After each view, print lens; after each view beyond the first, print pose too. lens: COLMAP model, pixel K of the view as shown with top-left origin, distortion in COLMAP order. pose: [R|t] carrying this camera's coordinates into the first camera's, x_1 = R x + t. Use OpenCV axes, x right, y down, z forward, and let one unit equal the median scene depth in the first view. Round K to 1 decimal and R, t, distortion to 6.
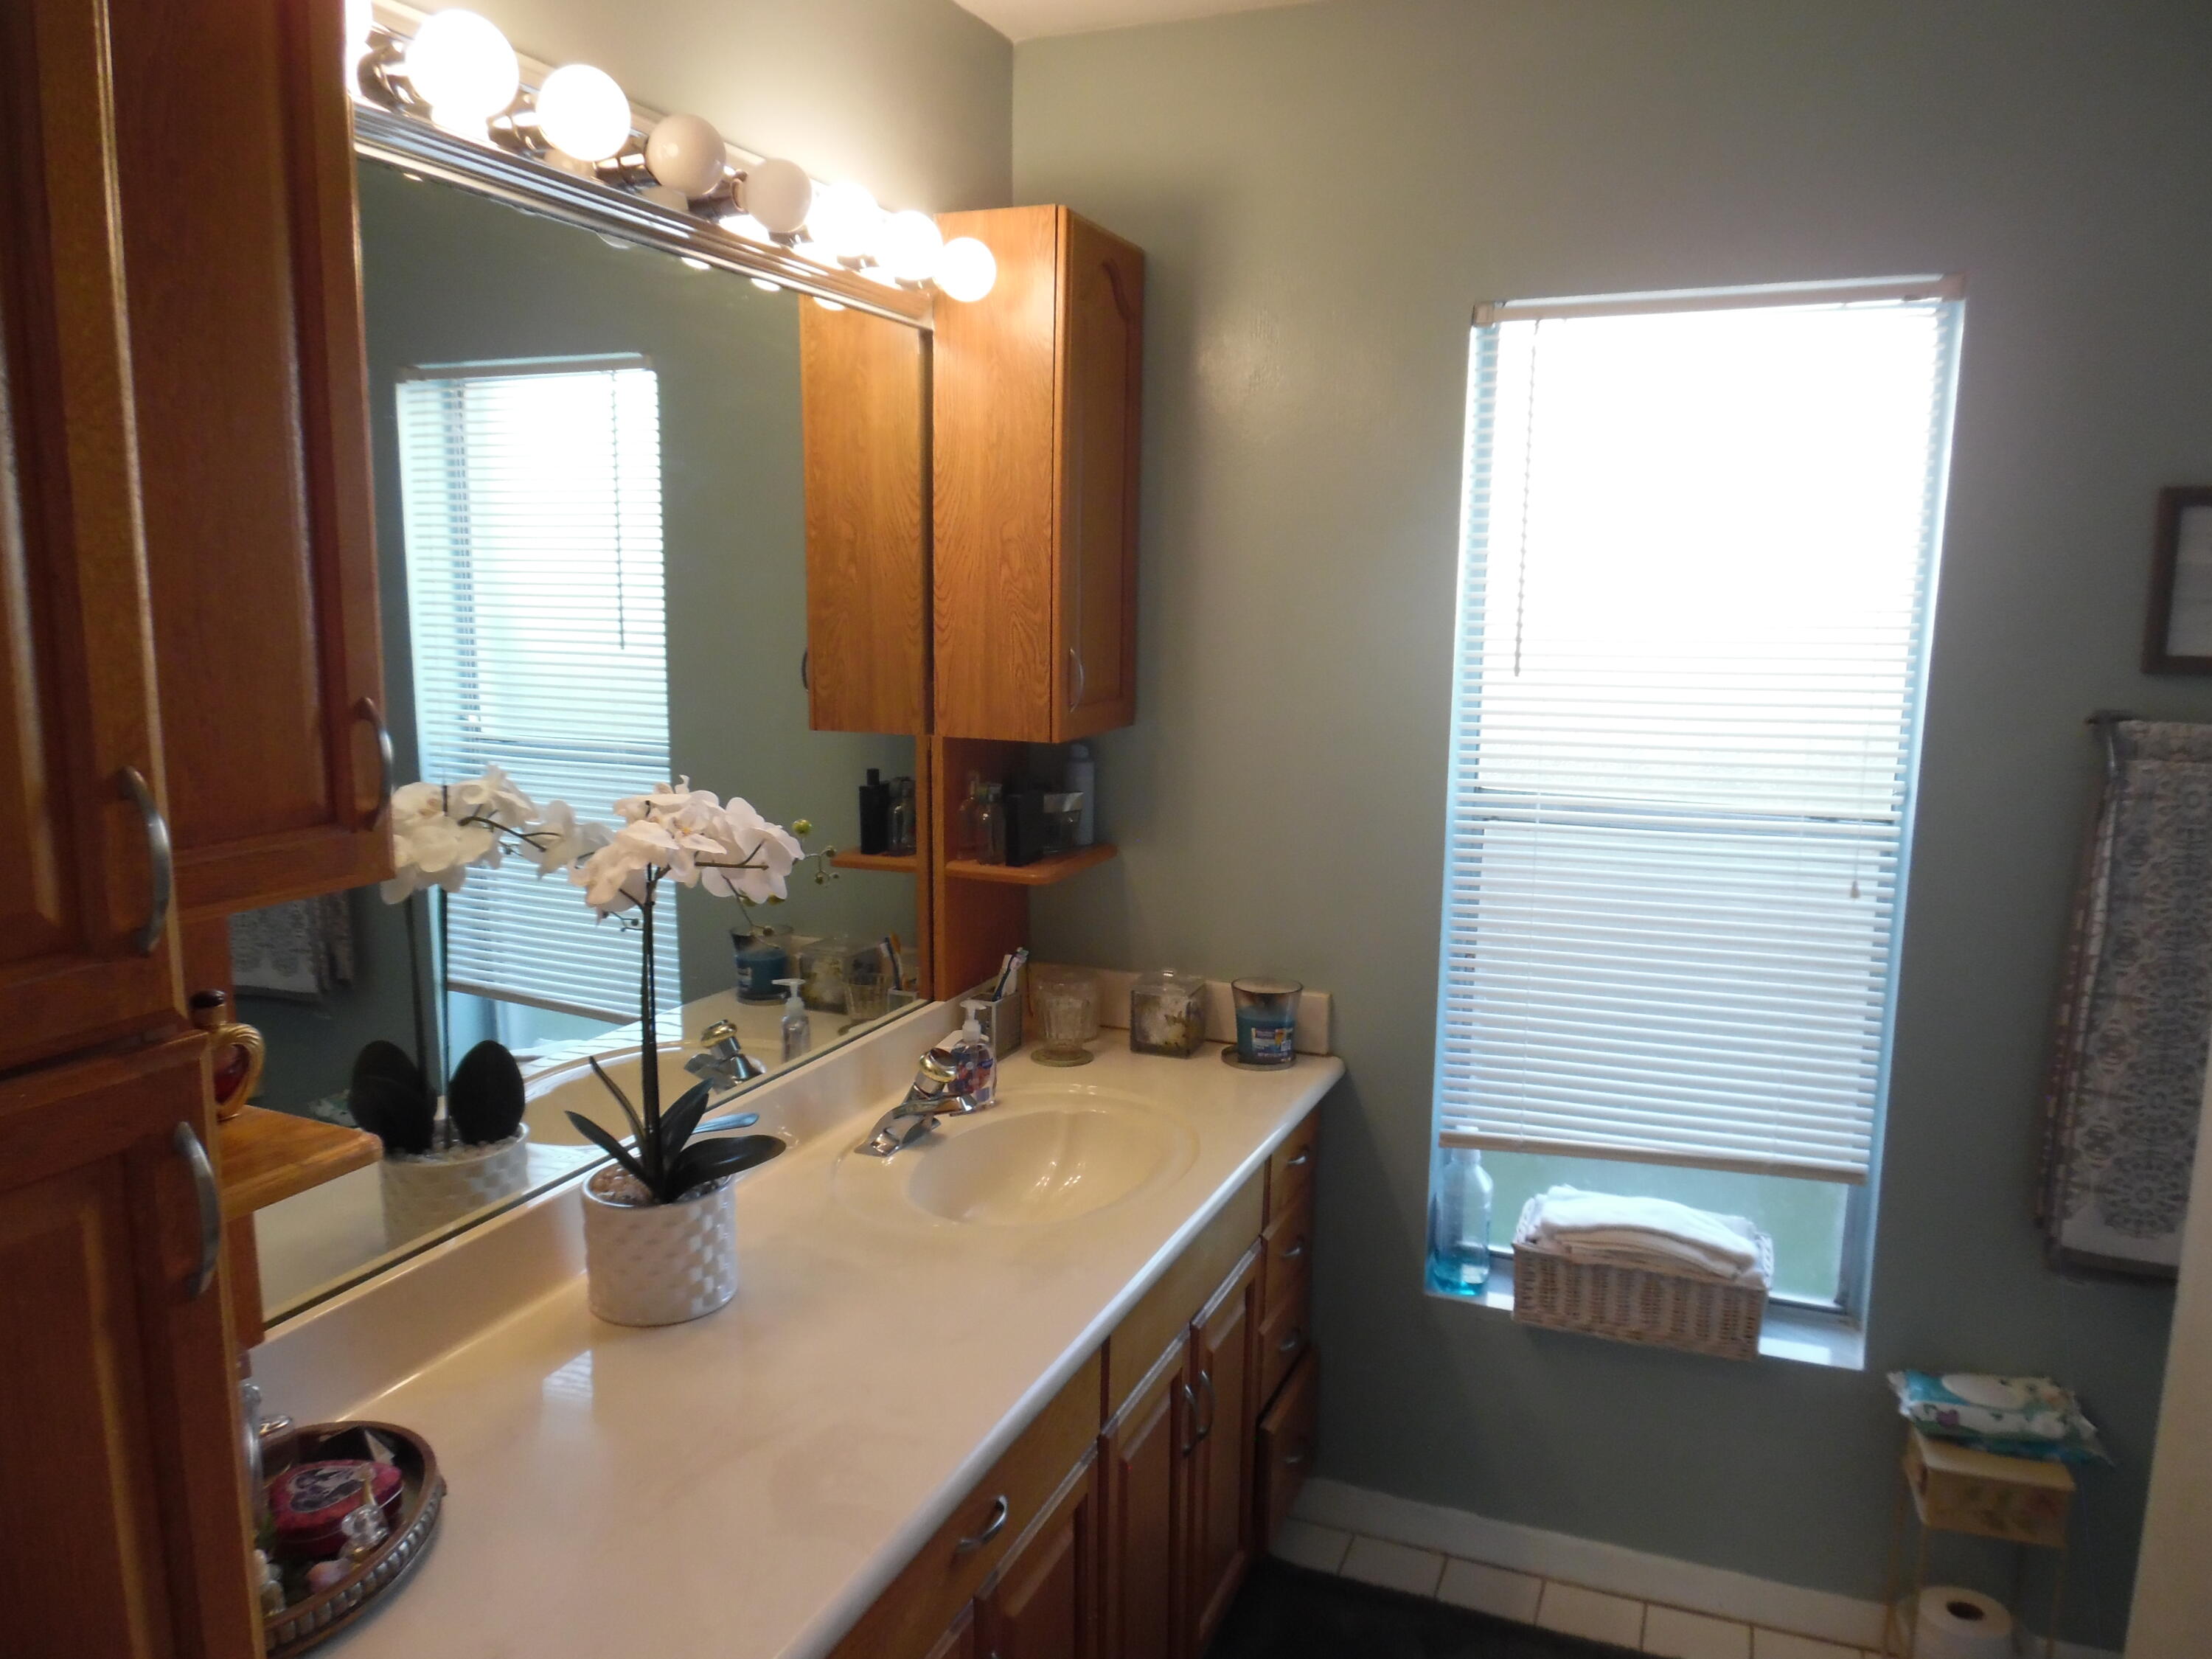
lens RADIAL K [[1560.9, 0, 1067.8], [0, 1560.9, 833.3], [0, 0, 1]] dist [0.000325, -0.018431]
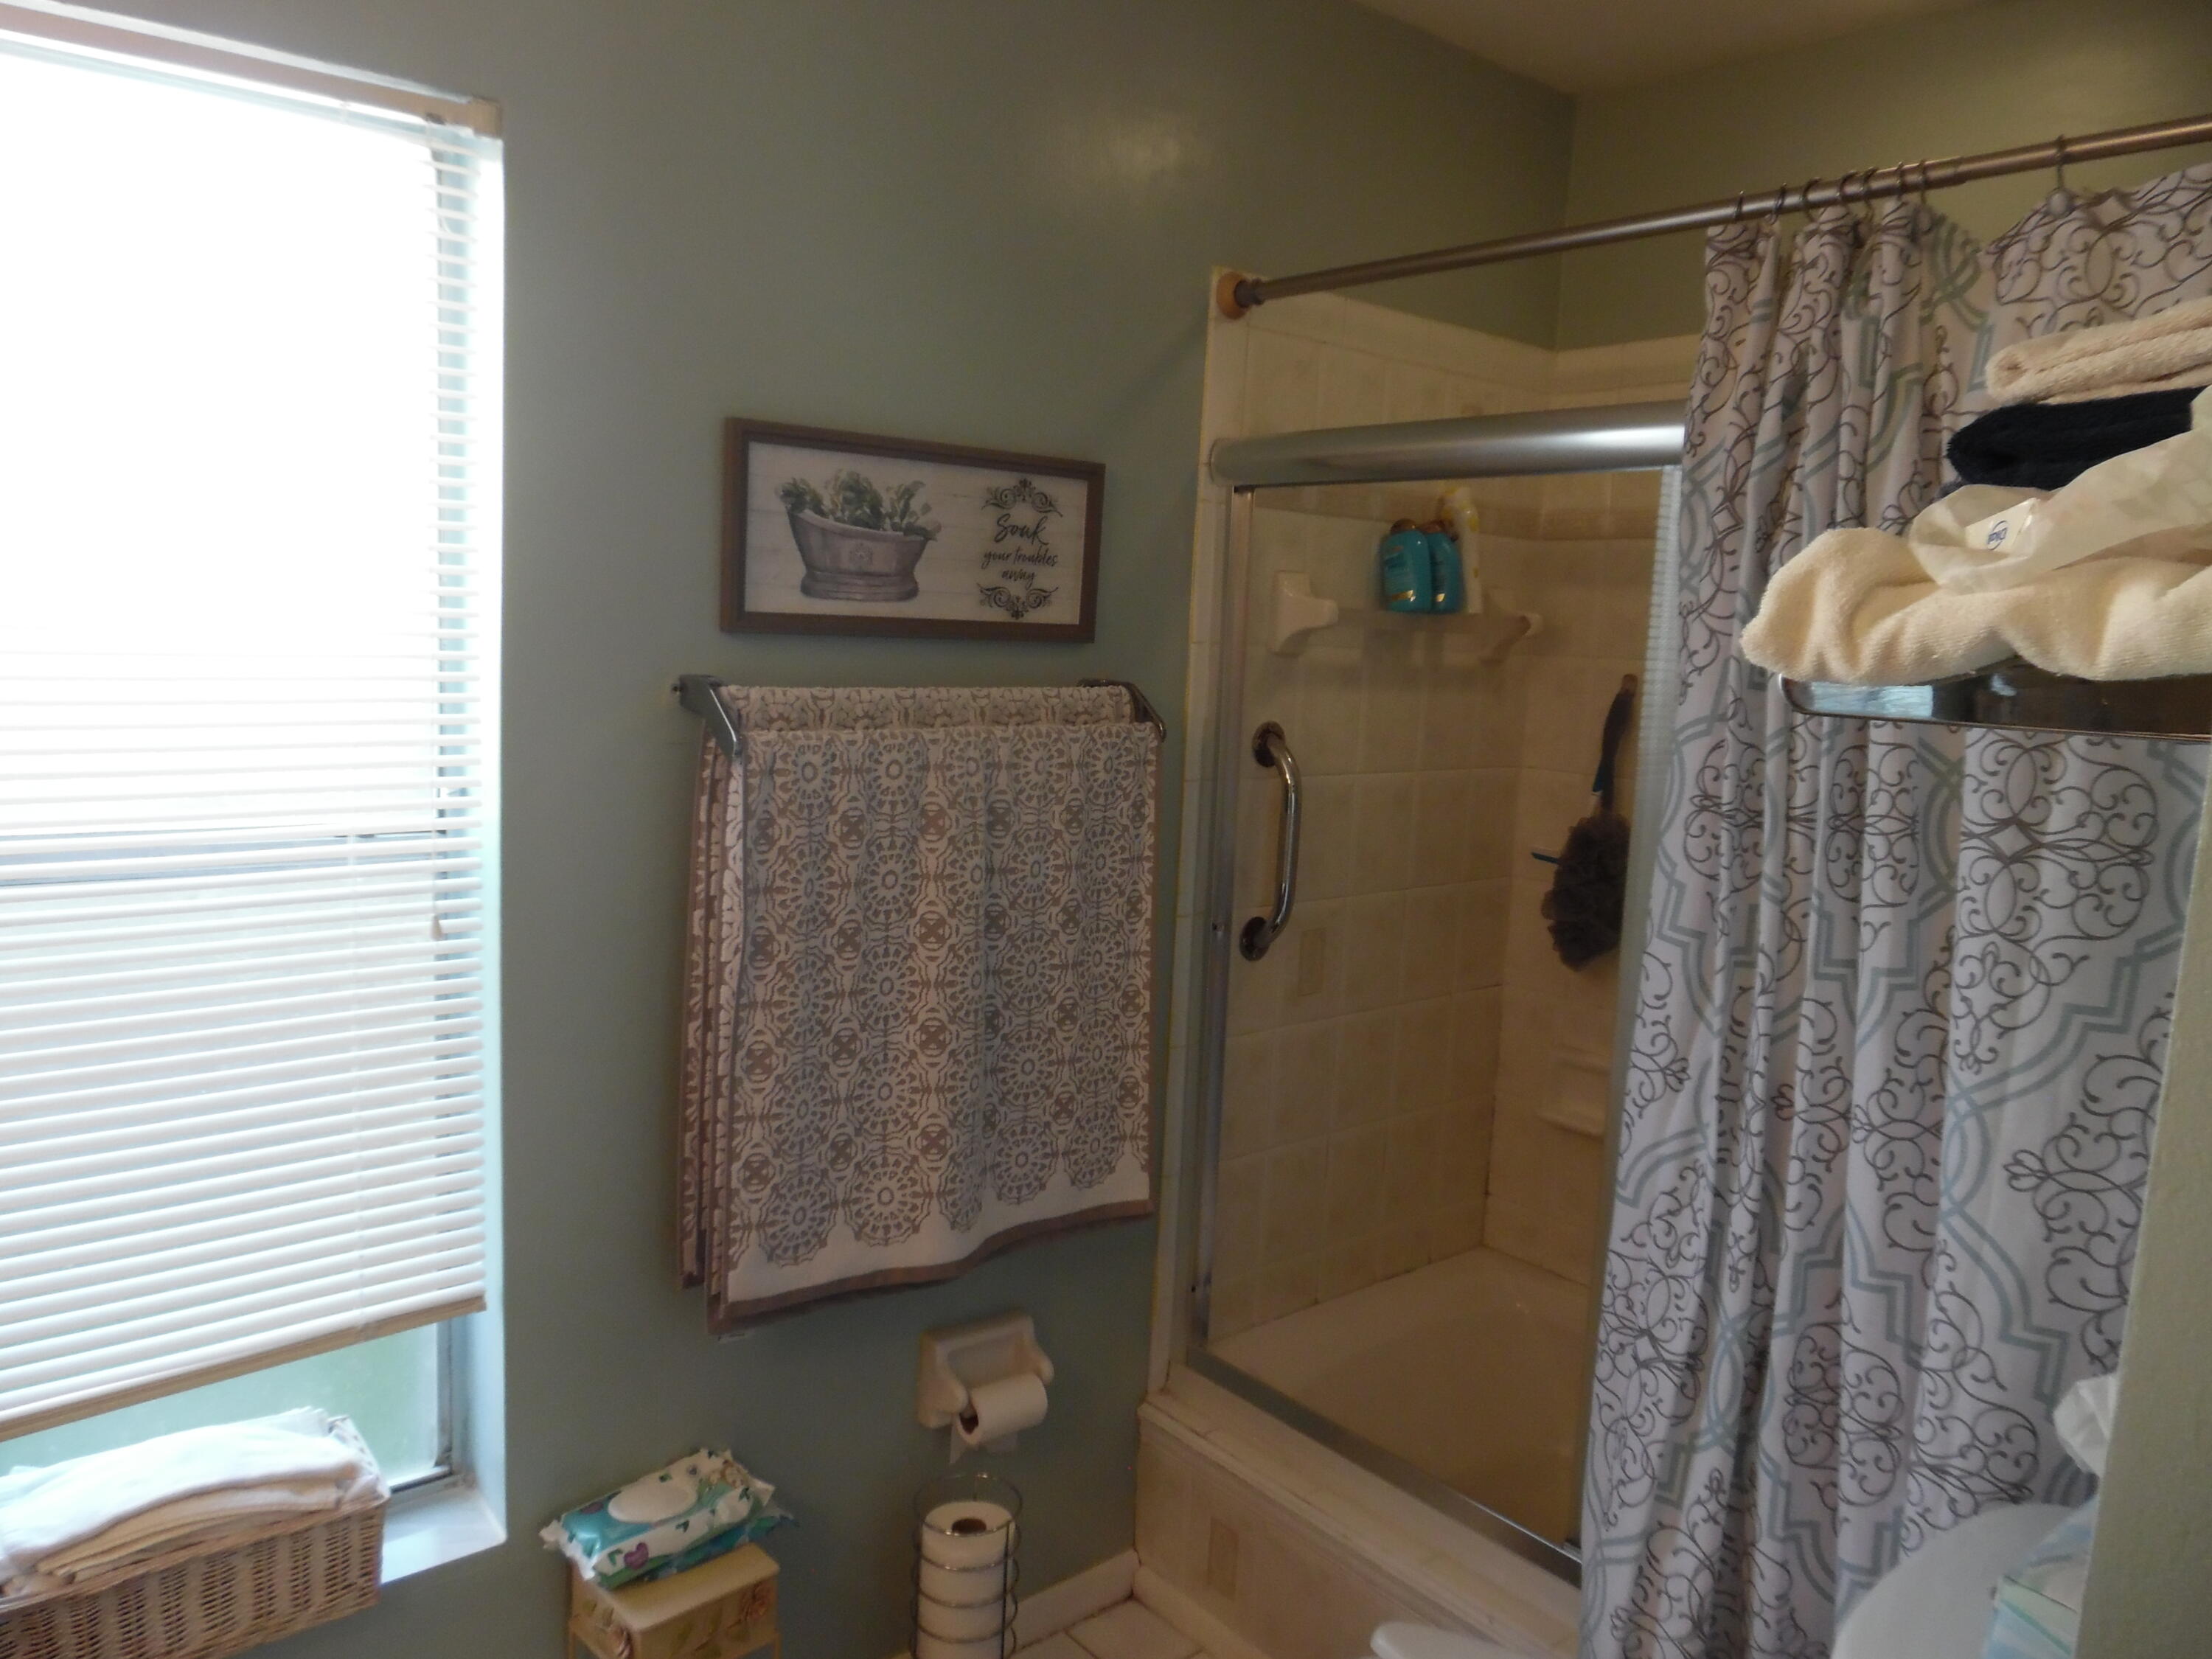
lens RADIAL K [[1560.9, 0, 1067.8], [0, 1560.9, 833.3], [0, 0, 1]] dist [0.000325, -0.018431]
pose [[0.458773, -0.109594, 0.881769, -0.003645], [0.100276, 0.992411, 0.071173, -0.032632], [-0.882877, 0.055768, 0.466281, 0.414916]]
